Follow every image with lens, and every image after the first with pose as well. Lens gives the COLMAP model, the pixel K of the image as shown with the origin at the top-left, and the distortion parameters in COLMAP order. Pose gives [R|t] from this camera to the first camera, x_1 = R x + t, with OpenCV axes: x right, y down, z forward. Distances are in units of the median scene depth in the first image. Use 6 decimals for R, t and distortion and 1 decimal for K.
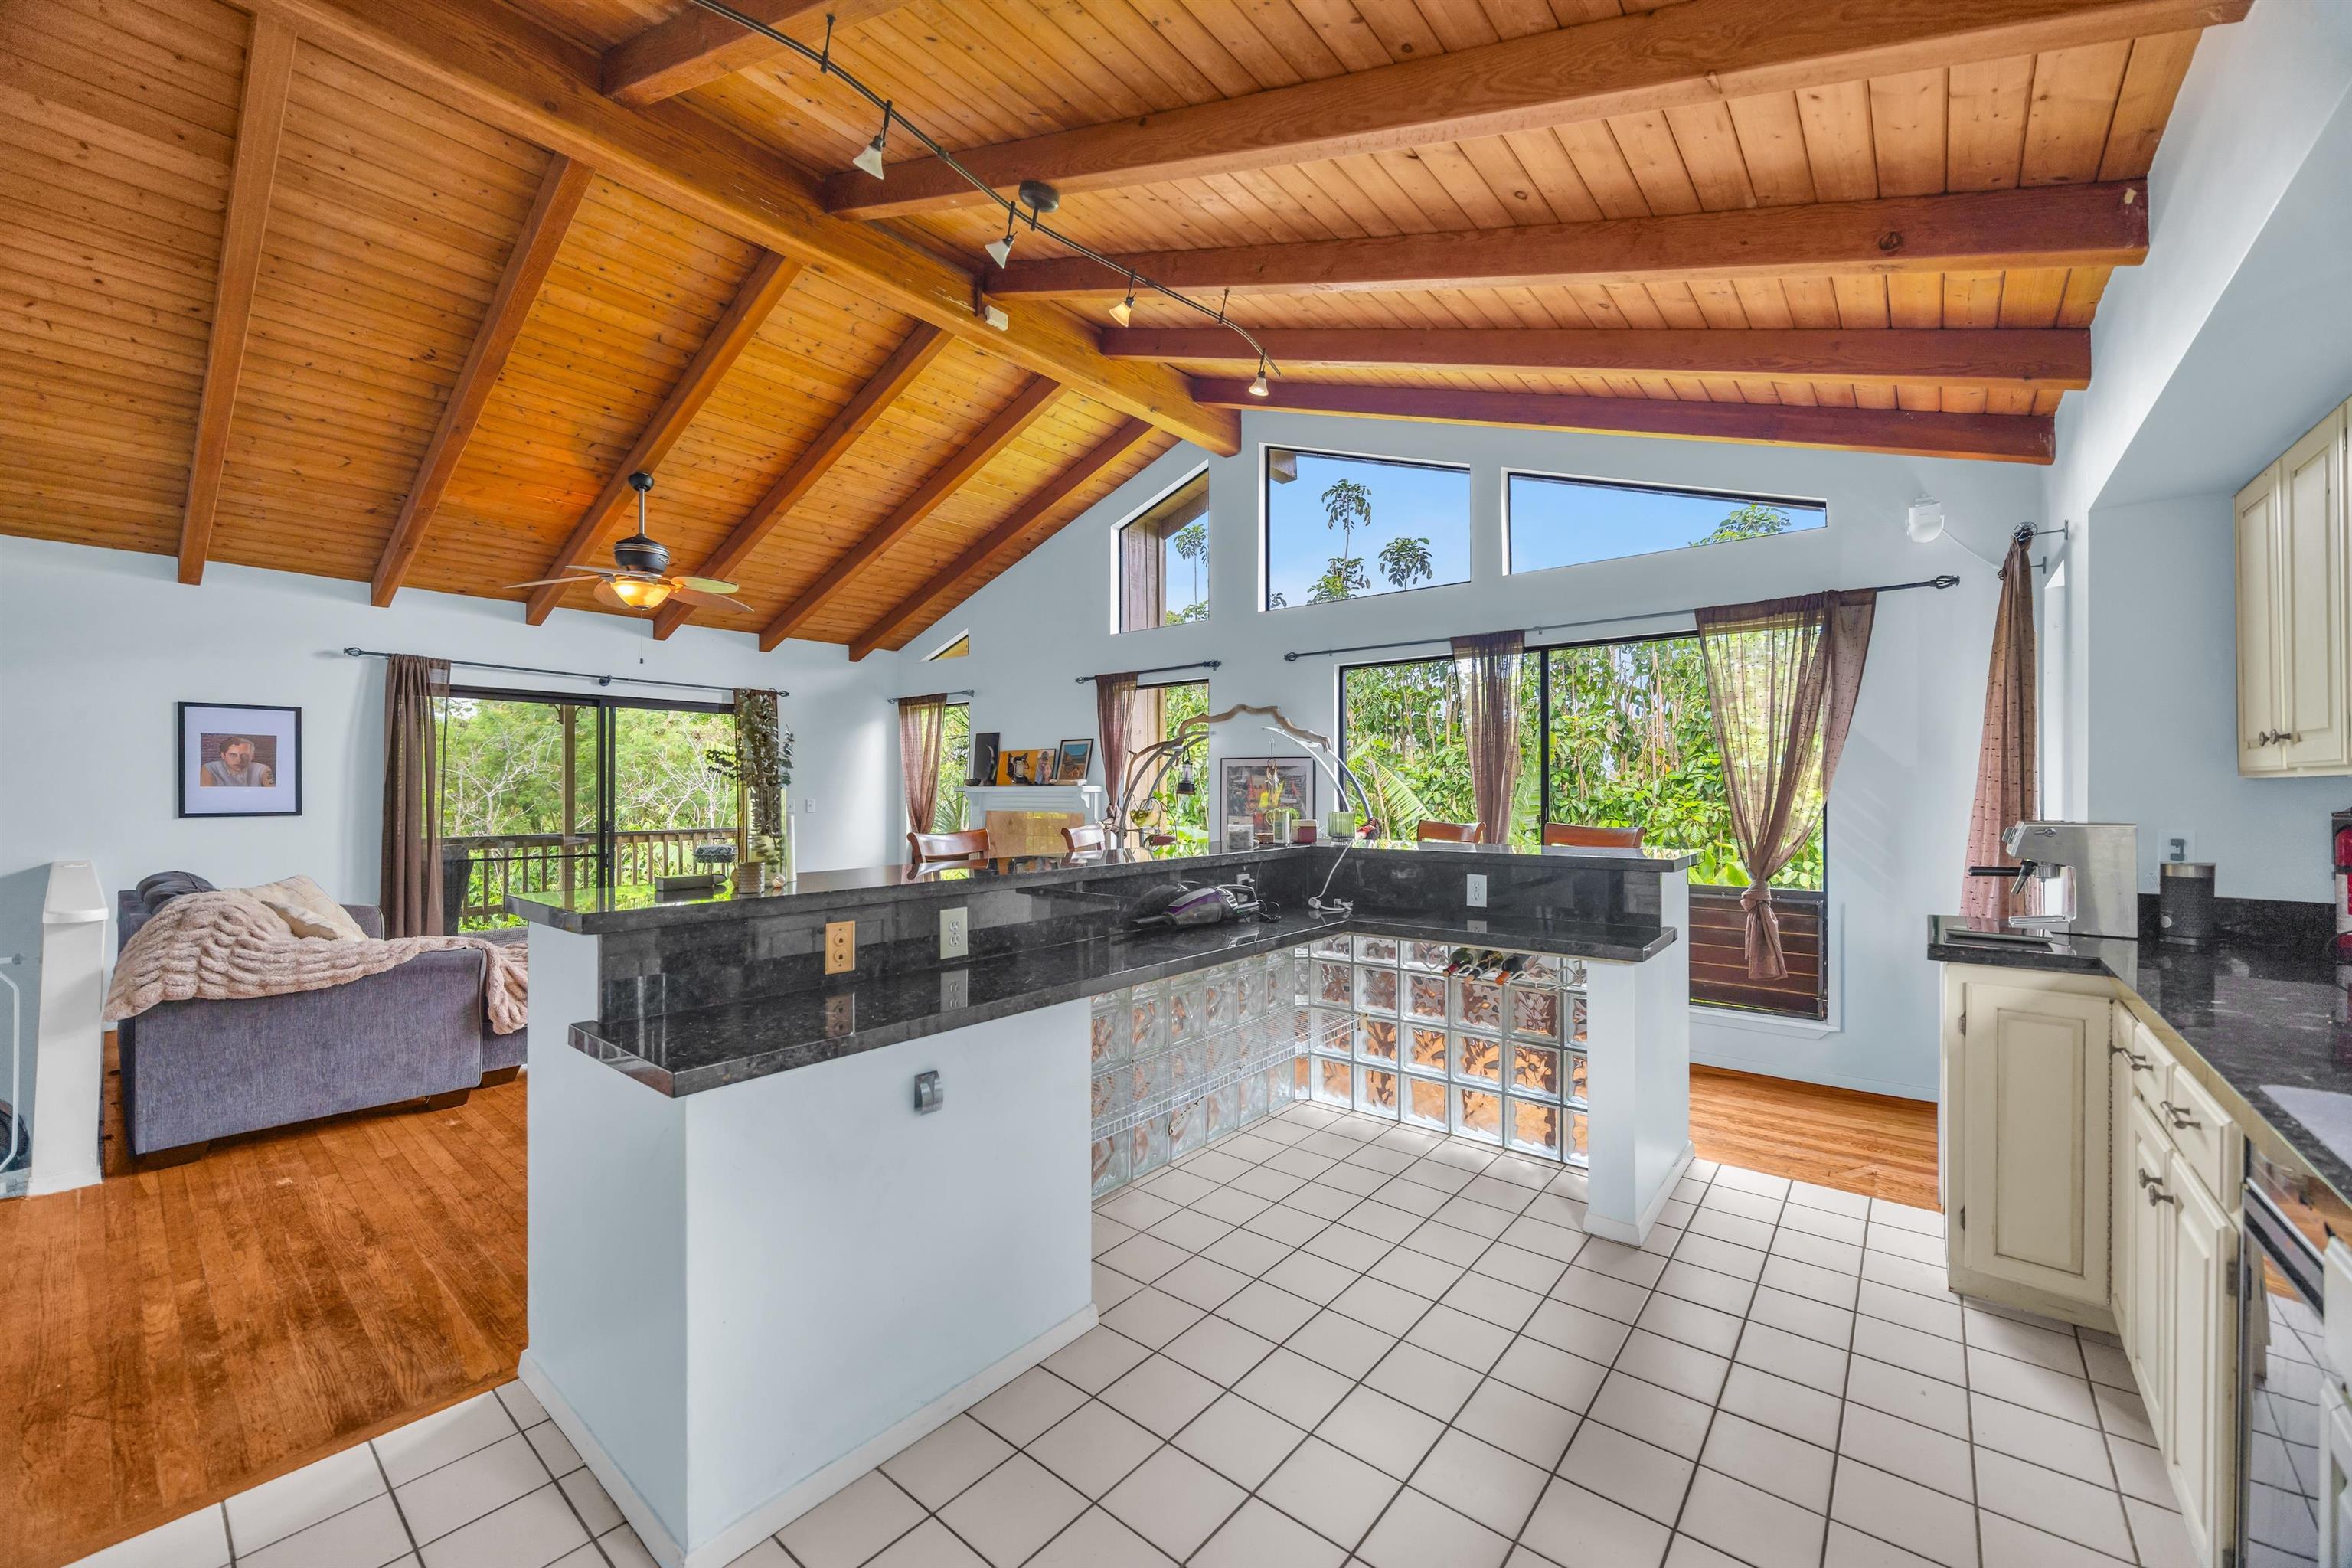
lens RADIAL K [[924.2, 0, 1176.0], [0, 924.2, 784.0], [0, 0, 1]] dist [0.000001, 0.000002]
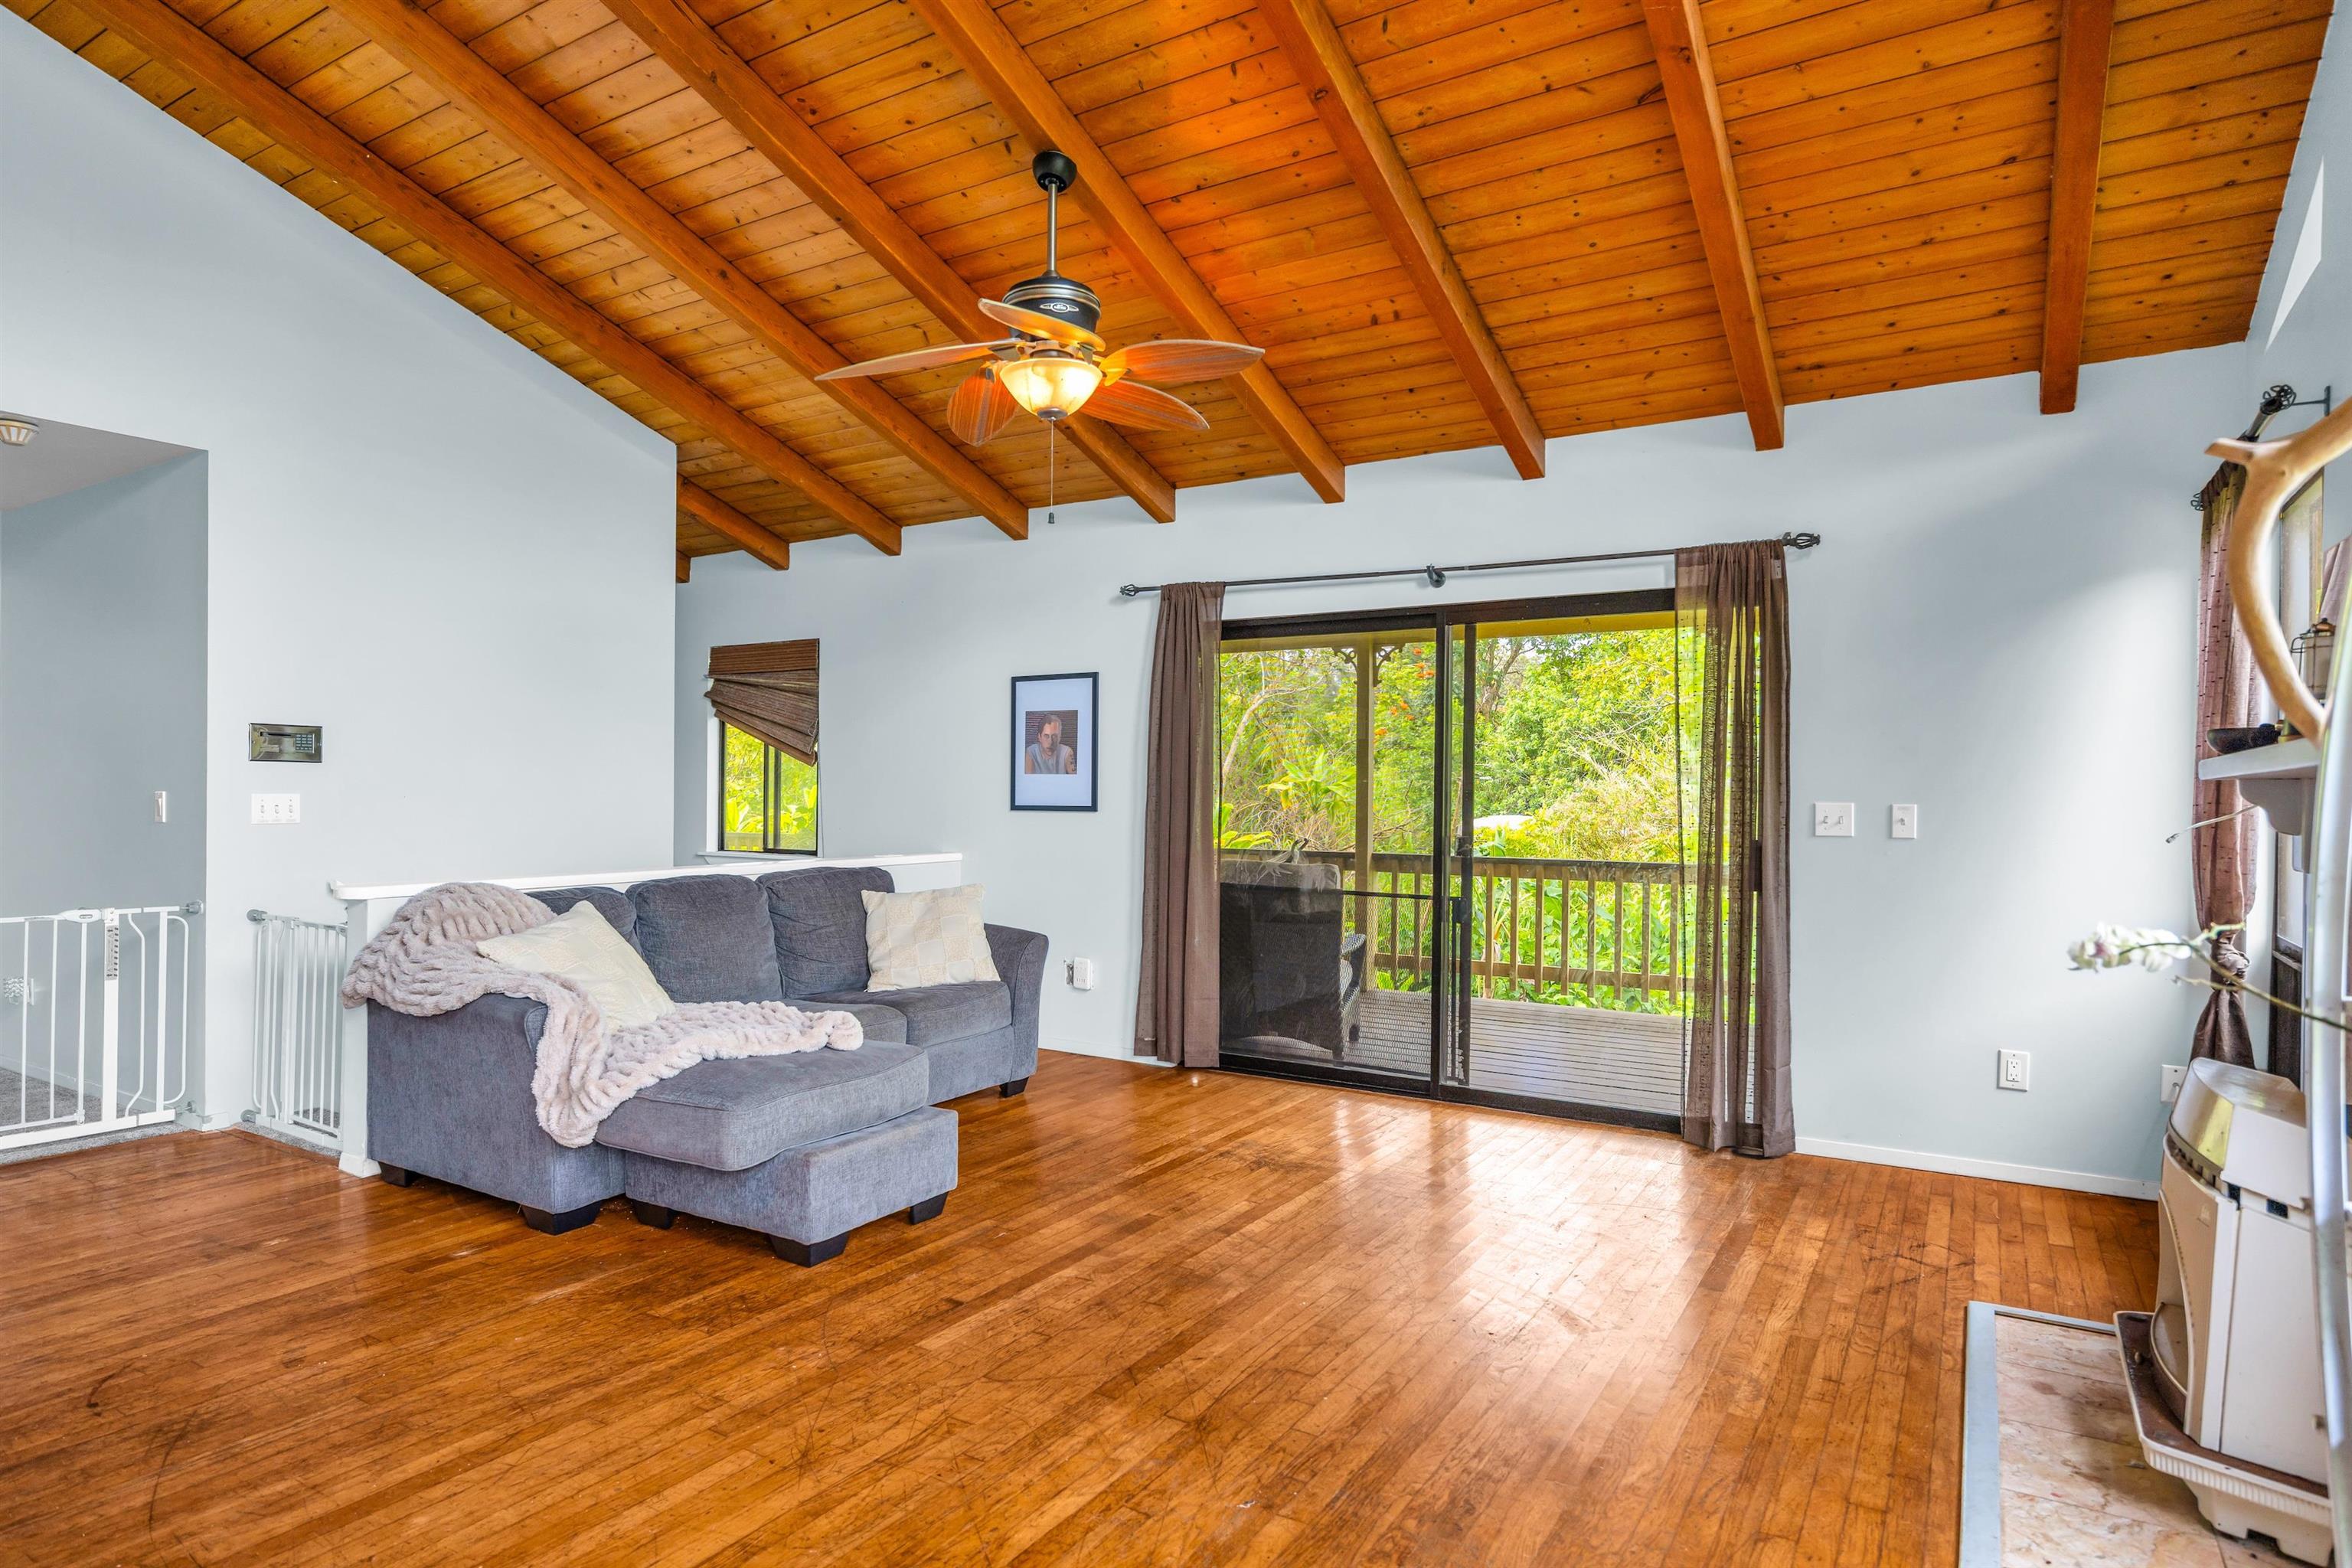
lens RADIAL K [[1331.1, 0, 1176.0], [0, 1331.1, 784.0], [0, 0, 1]] dist [0.001603, 0.000111]
pose [[0.114151, -0.003117, -0.993459, 0.168167], [-0.005083, 0.999980, -0.003722, 0.014791], [0.993450, 0.005475, 0.114133, 0.940602]]
